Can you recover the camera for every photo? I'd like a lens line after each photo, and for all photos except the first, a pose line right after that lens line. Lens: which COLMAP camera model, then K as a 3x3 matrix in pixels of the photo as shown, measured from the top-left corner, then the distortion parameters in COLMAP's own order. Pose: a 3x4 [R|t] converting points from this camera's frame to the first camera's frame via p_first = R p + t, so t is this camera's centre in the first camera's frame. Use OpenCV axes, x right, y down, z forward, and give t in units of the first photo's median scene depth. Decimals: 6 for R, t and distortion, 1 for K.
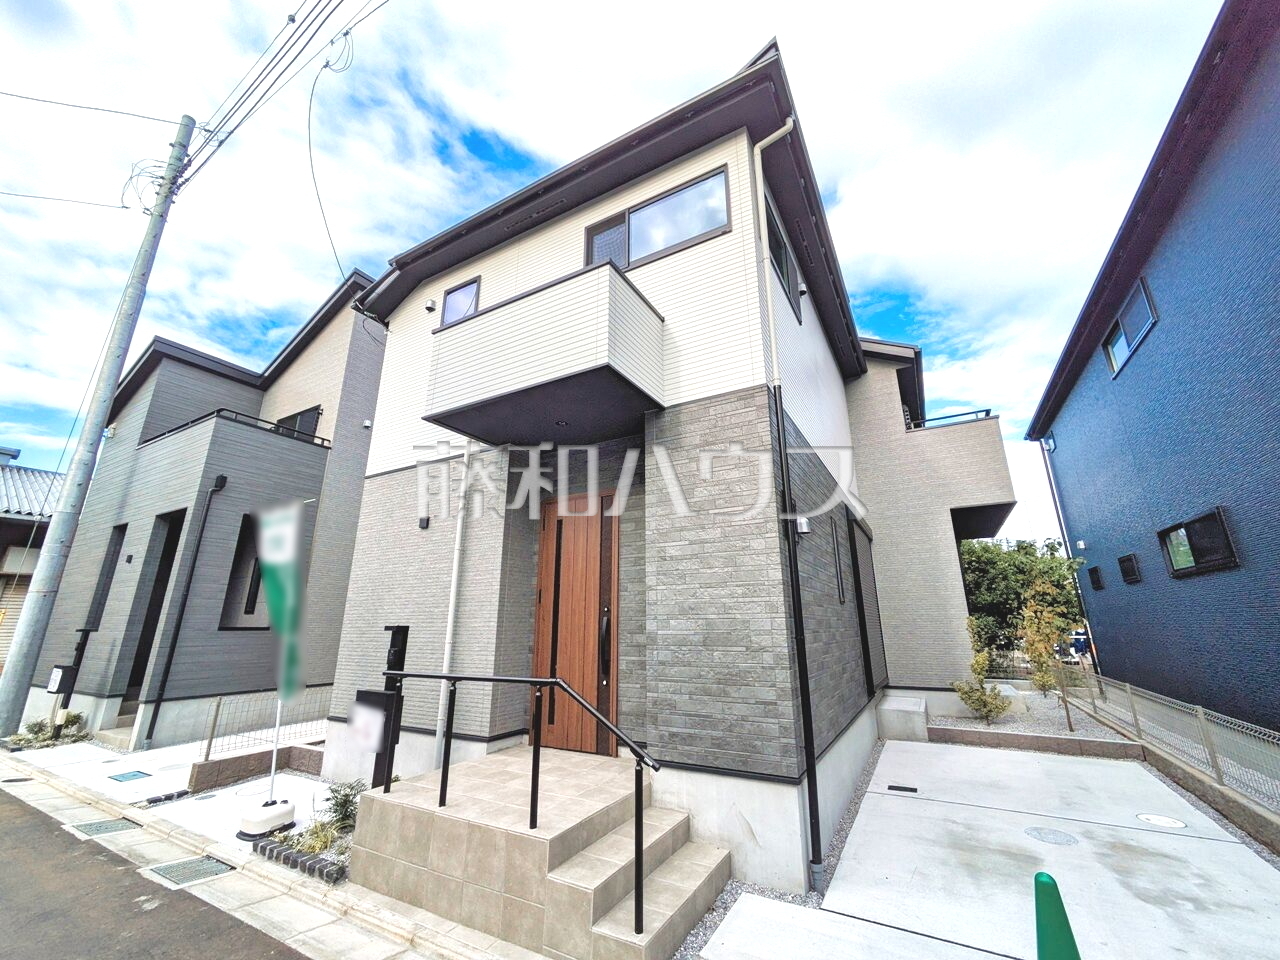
lens RADIAL K [[506.6, 0, 646.1], [0, 506.6, 477.6], [0, 0, 1]] dist [-0.003819, 0.003433]
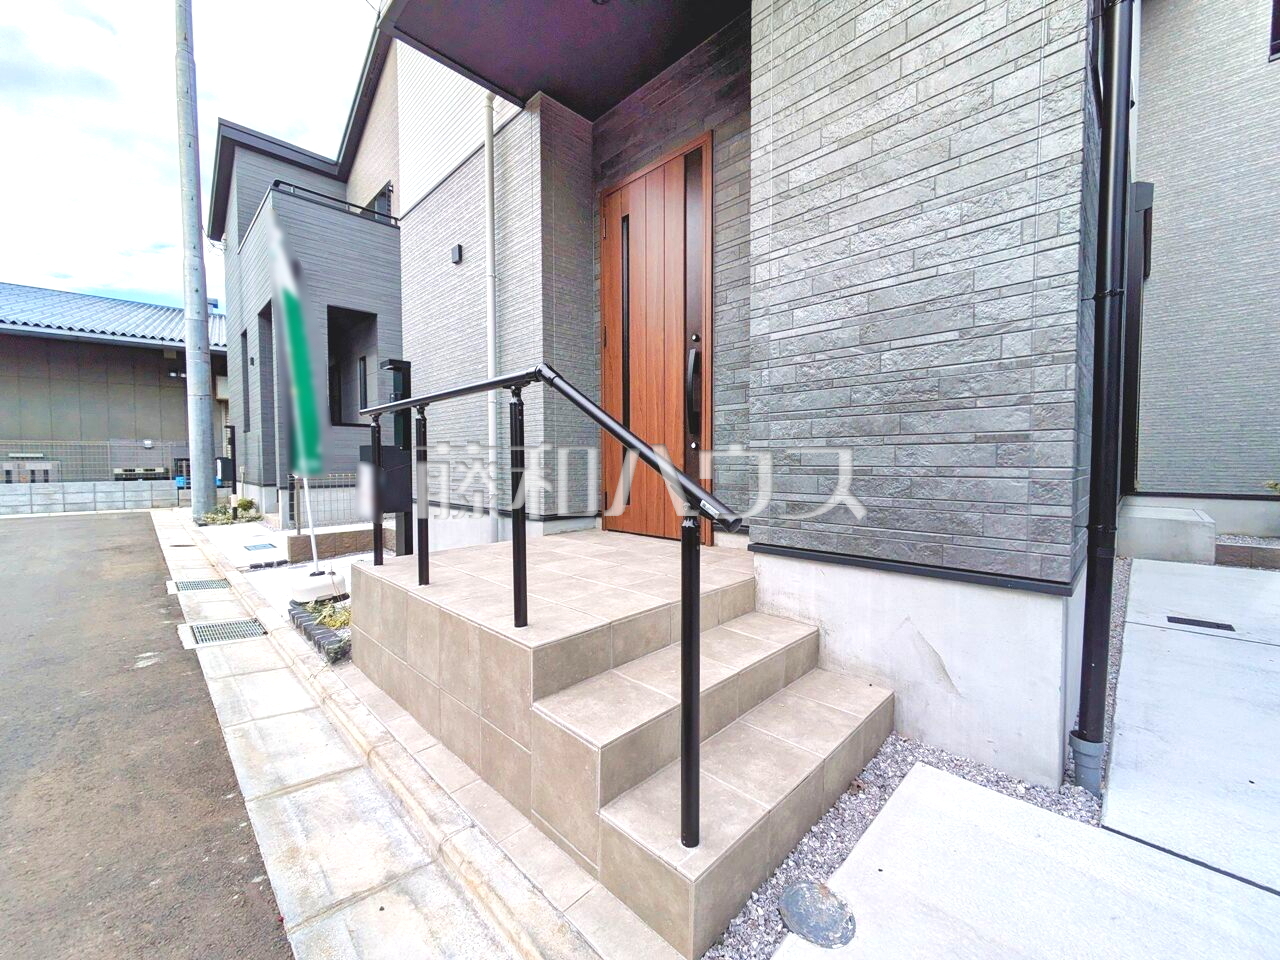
lens RADIAL K [[505.9, 0, 647.8], [0, 505.9, 479.1], [0, 0, 1]] dist [-0.001490, 0.003901]
pose [[0.964828, 0.013090, -0.262557, 0.044619], [0.071055, 0.948599, 0.308401, 0.301293], [0.253098, -0.316210, 0.914304, 0.460958]]
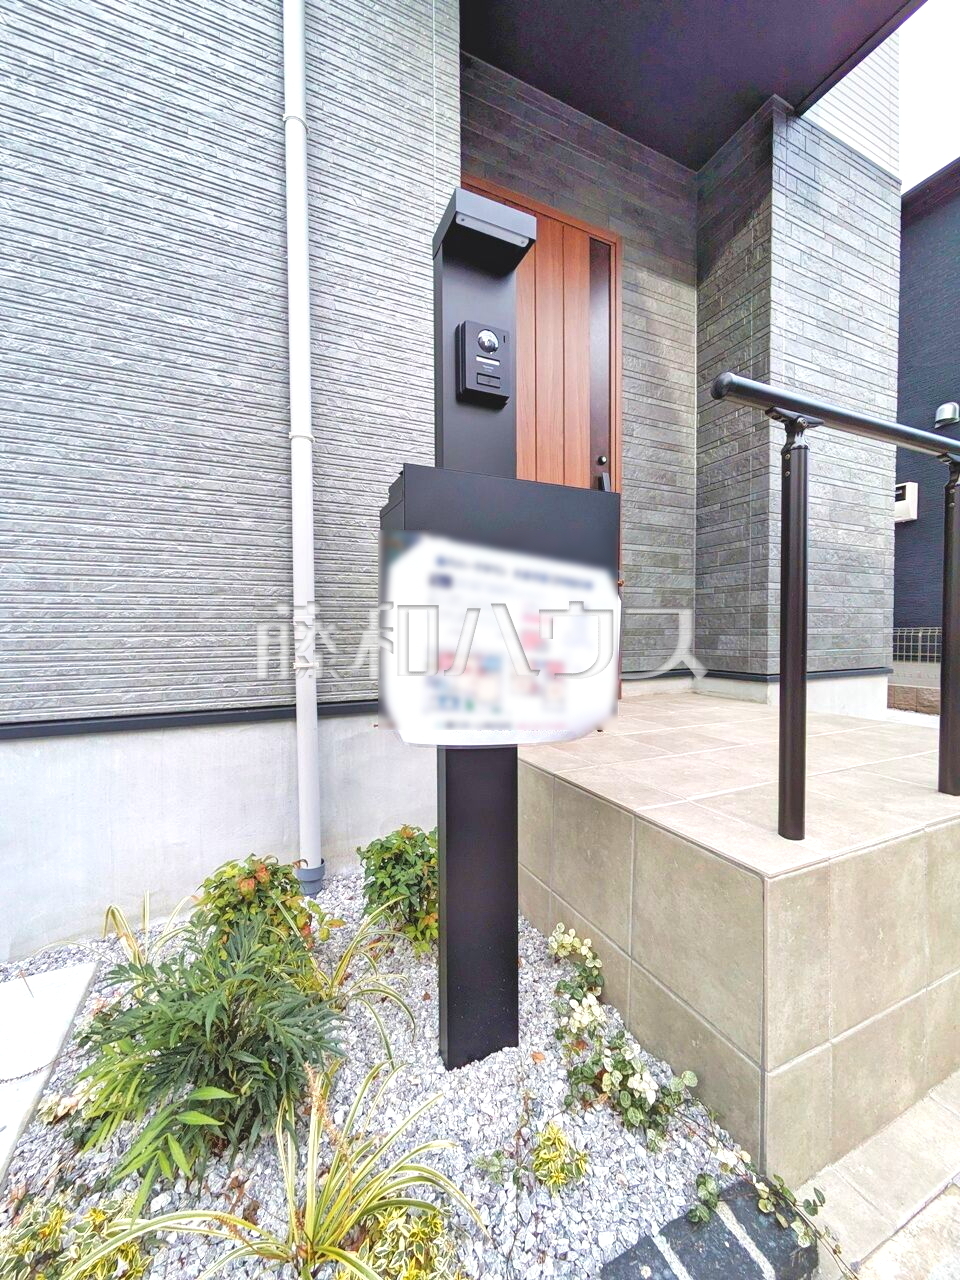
lens RADIAL K [[506.6, 0, 481.3], [0, 506.6, 645.4], [0, 0, 1]] dist [-0.003819, 0.003433]
pose [[0.584968, -0.020607, 0.810795, -0.793816], [-0.225983, 0.955948, 0.187338, 0.499586], [-0.778938, -0.292812, 0.554542, 0.977571]]
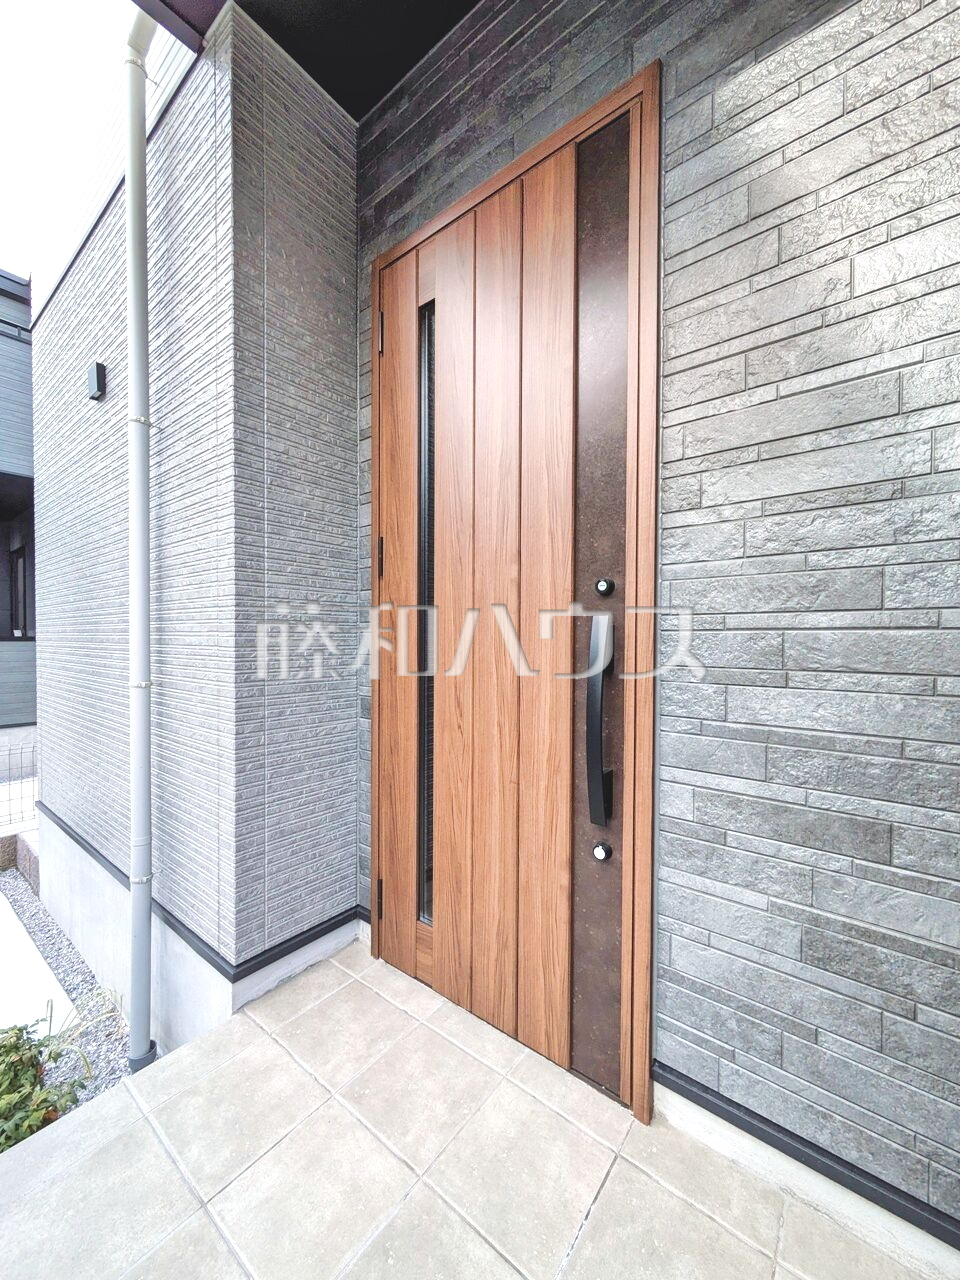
lens RADIAL K [[506.6, 0, 481.3], [0, 506.6, 645.4], [0, 0, 1]] dist [-0.003819, 0.003433]
pose [[0.986804, 0.013402, -0.161363, -0.128691], [0.035119, 0.955130, 0.294096, 0.278564], [0.158064, -0.295882, 0.942056, 0.977129]]
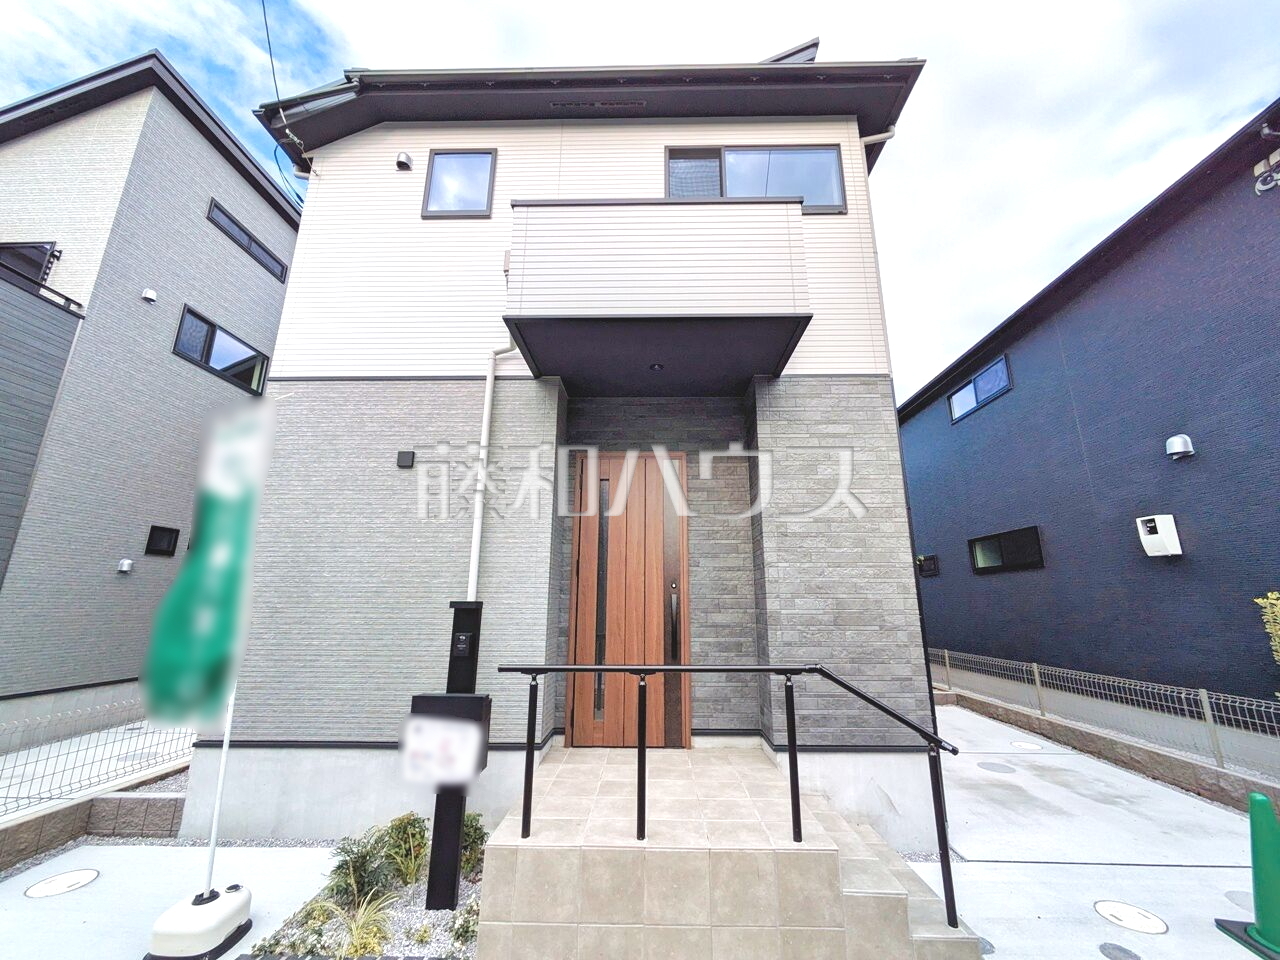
lens RADIAL K [[506.6, 0, 646.1], [0, 506.6, 477.6], [0, 0, 1]] dist [-0.003819, 0.003433]
pose [[0.882705, 0.122502, 0.453680, -0.721780], [-0.140100, 0.990124, 0.005234, 0.098434], [-0.448558, -0.068181, 0.891149, 0.321549]]
